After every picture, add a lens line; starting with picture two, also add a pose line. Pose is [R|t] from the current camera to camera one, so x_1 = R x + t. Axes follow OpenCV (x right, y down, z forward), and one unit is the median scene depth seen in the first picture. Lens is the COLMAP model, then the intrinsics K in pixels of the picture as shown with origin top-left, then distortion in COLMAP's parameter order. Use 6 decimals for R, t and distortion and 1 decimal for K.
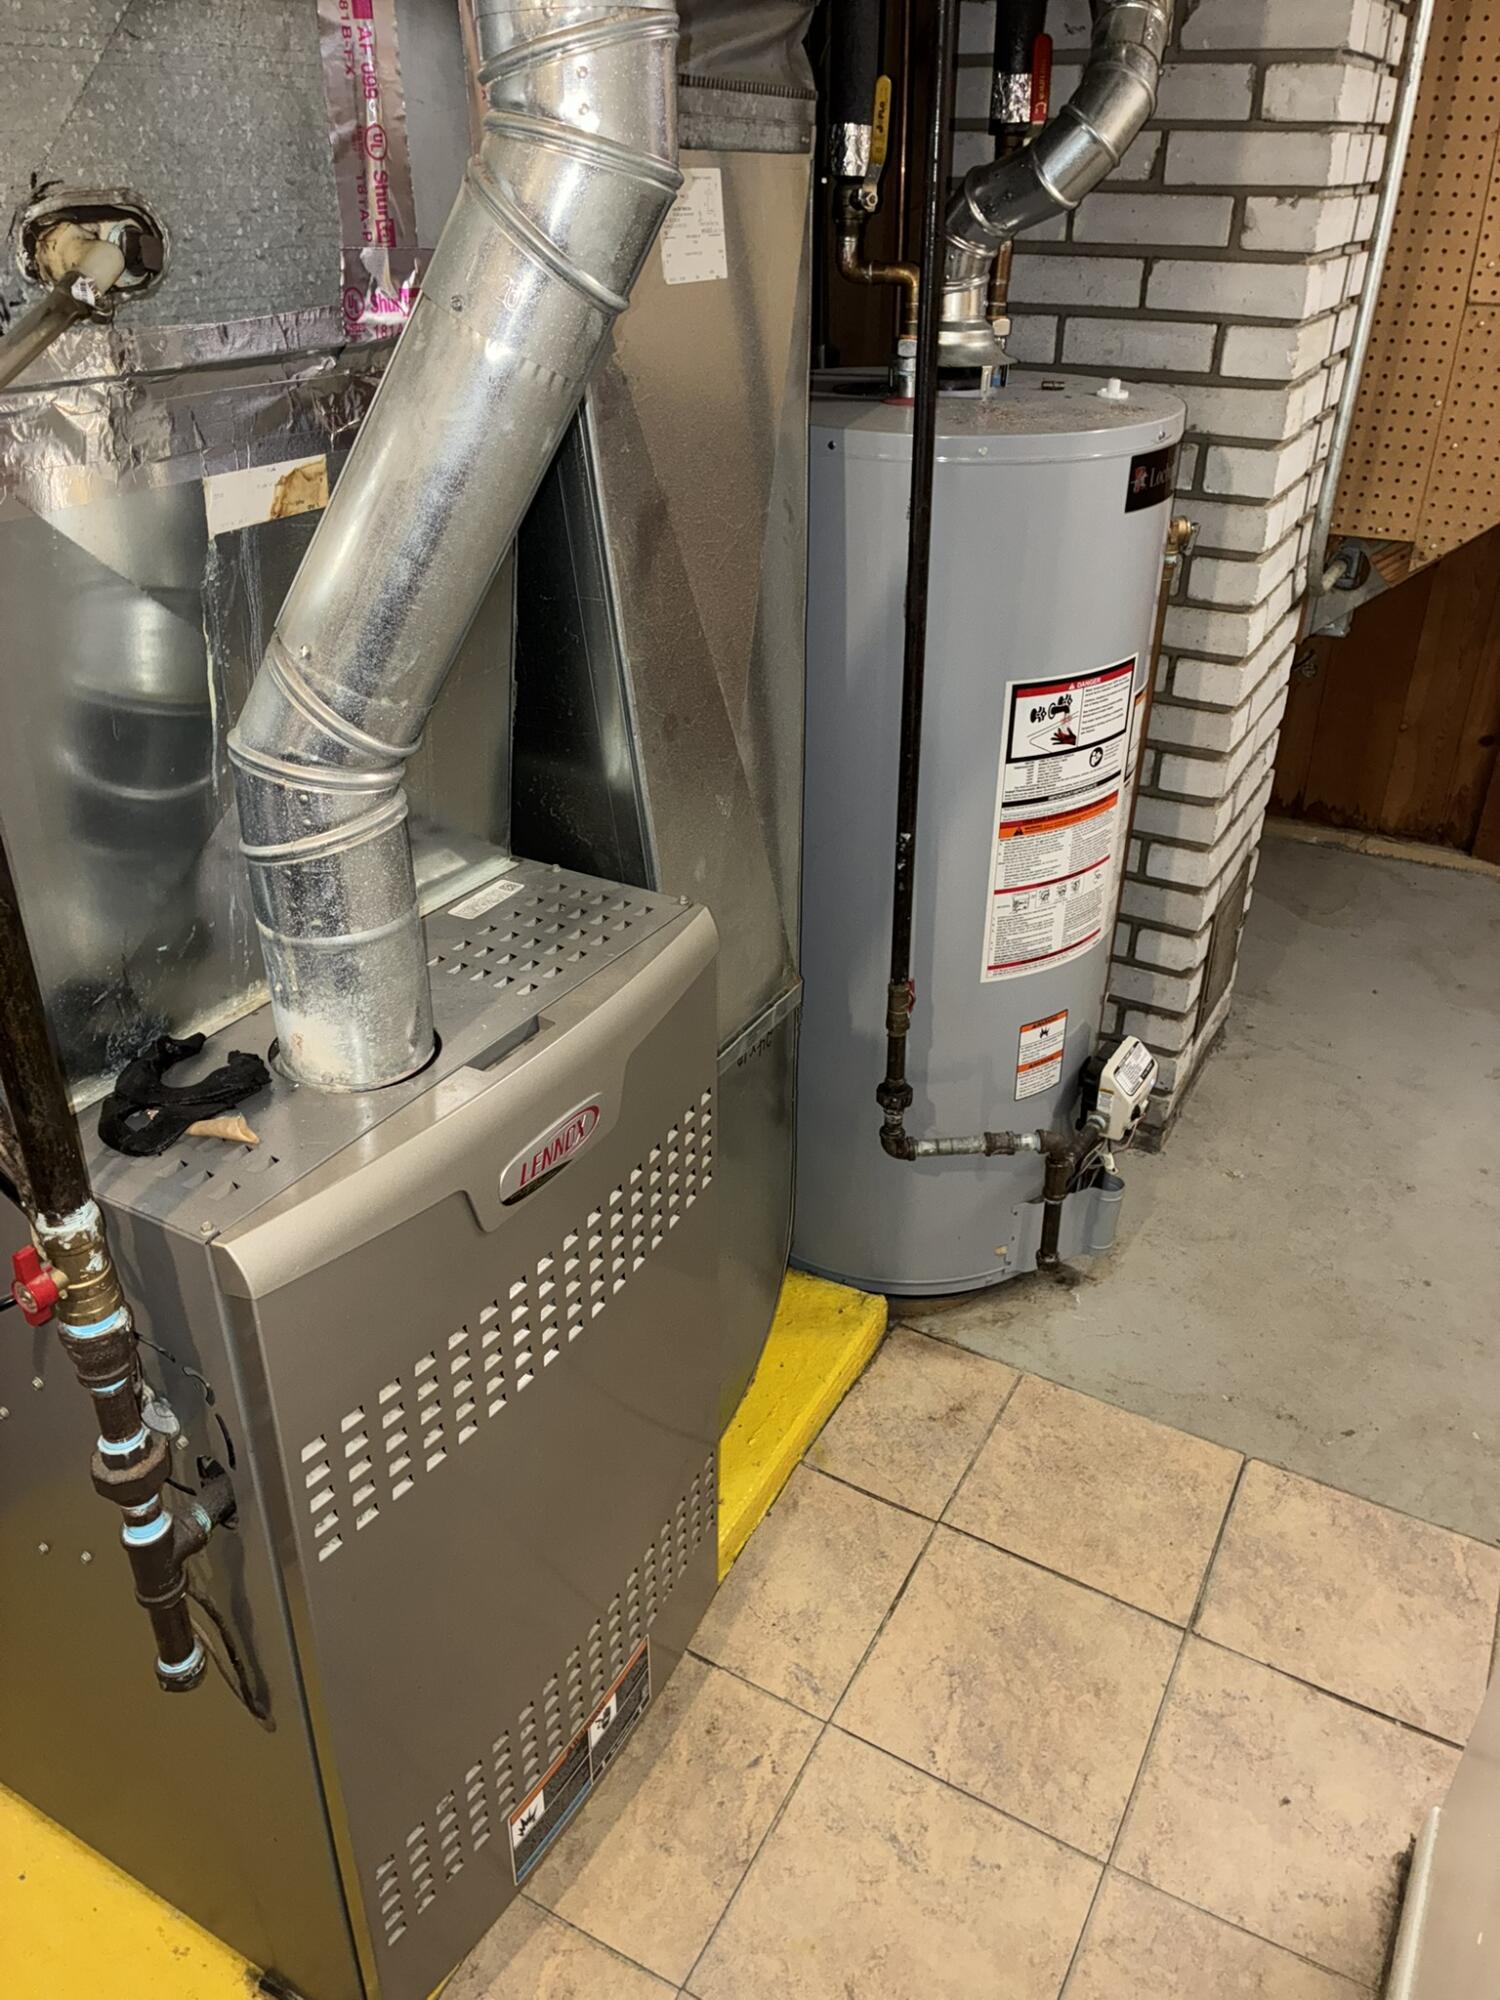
lens RADIAL K [[1534.7, 0, 749.5], [0, 1534.7, 1000.0], [0, 0, 1]] dist [0.010589, 0.003903]
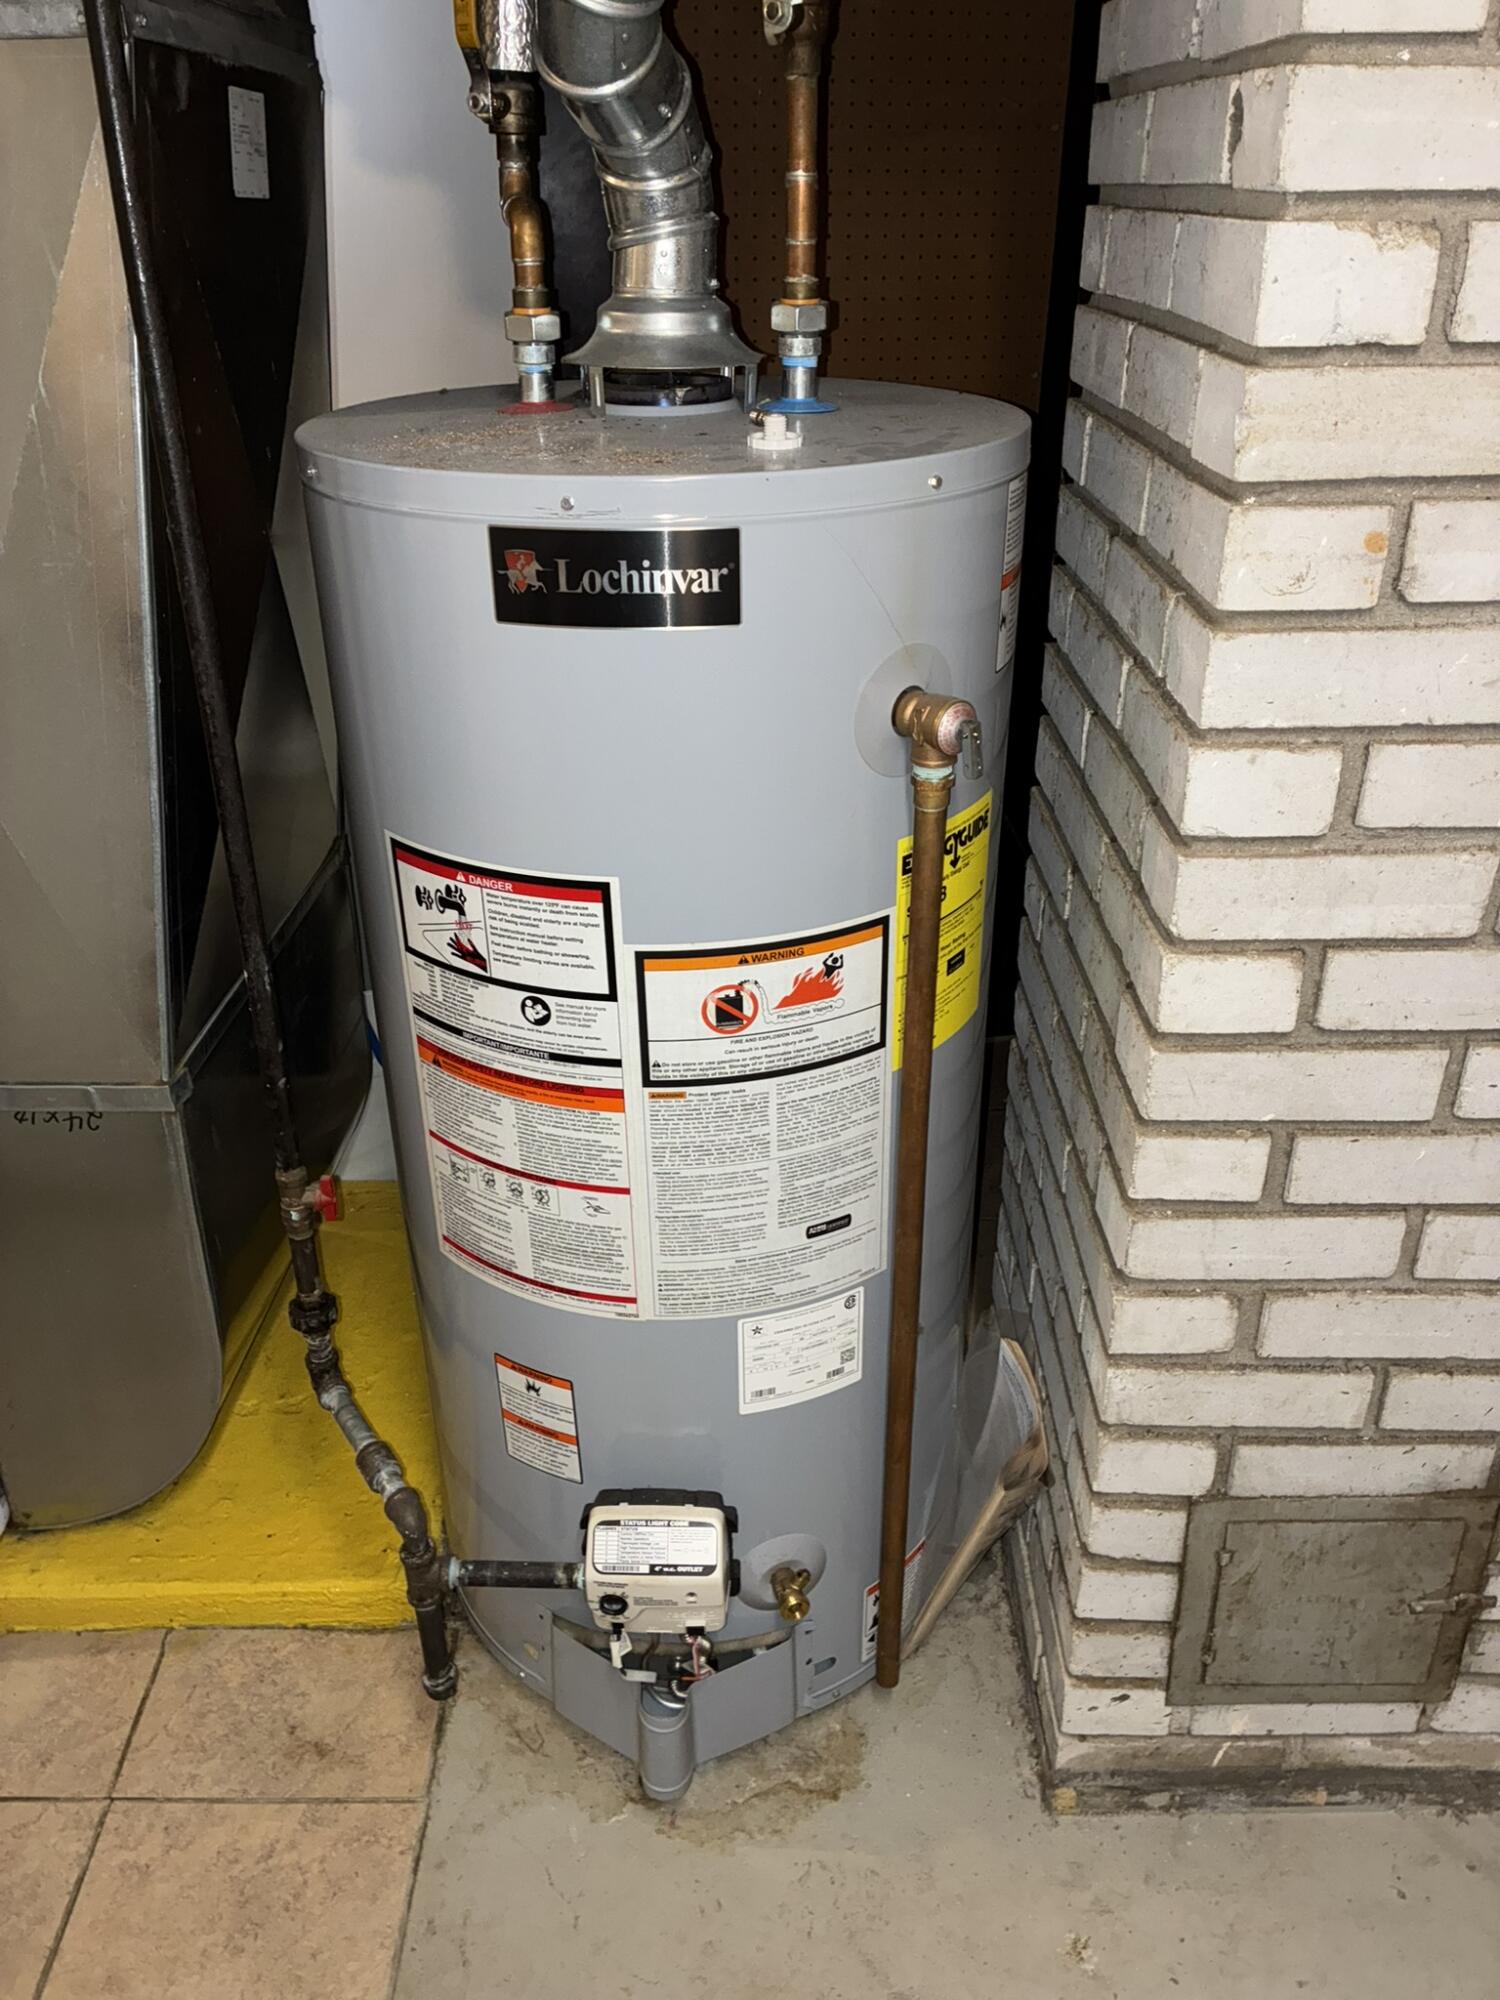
lens RADIAL K [[1534.7, 0, 752.6], [0, 1534.7, 995.8], [0, 0, 1]] dist [0.010589, 0.003903]
pose [[0.472937, 0.398966, -0.785593, 0.732889], [-0.418873, 0.886217, 0.197900, -0.316326], [0.775162, 0.235470, 0.586241, 0.699780]]
